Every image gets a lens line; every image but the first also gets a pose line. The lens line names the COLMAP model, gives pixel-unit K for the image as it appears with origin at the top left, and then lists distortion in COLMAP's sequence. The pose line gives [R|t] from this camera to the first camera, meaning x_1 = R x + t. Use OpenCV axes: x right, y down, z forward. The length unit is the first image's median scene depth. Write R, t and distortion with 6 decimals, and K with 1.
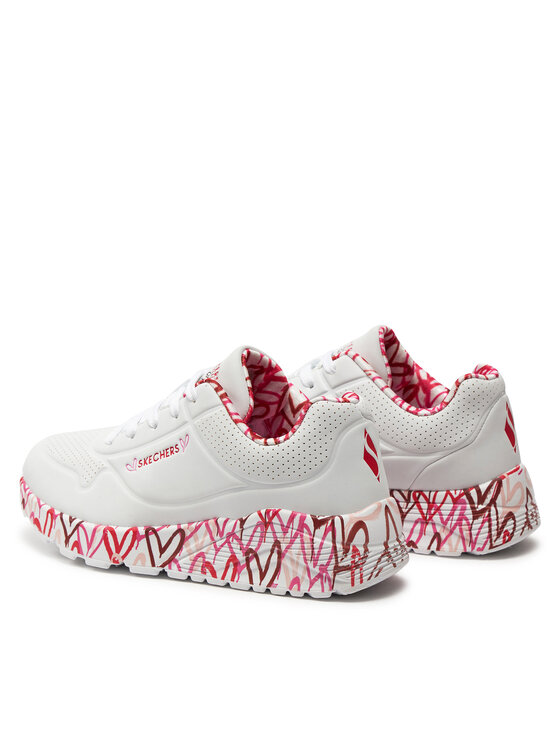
lens RADIAL K [[2194.3, 0, 280.0], [0, 2194.3, 373.0], [0, 0, 1]] dist [0.719655, 0.094343]
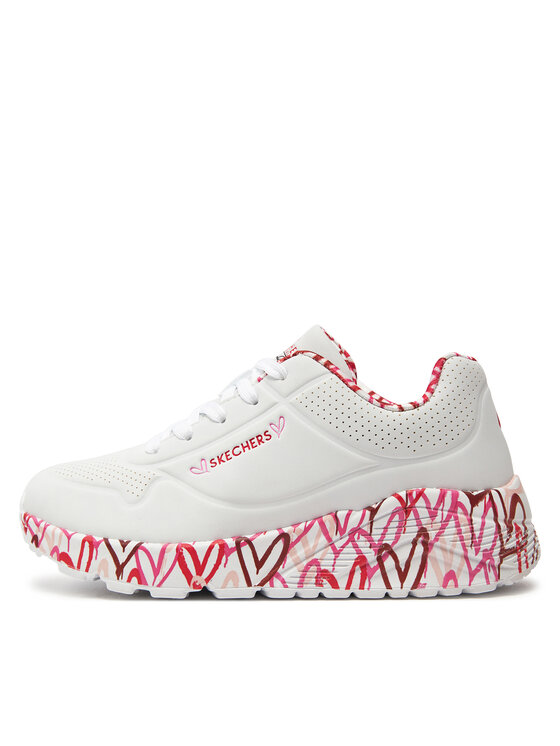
lens RADIAL K [[943.3, 0, 280.0], [0, 943.3, 373.0], [0, 0, 1]] dist [-0.008137, 0.000319]
pose [[0.910926, -0.005829, 0.412529, -0.188229], [0.102552, 0.971717, -0.212721, 0.087245], [-0.399621, 0.236078, 0.885760, 0.686523]]
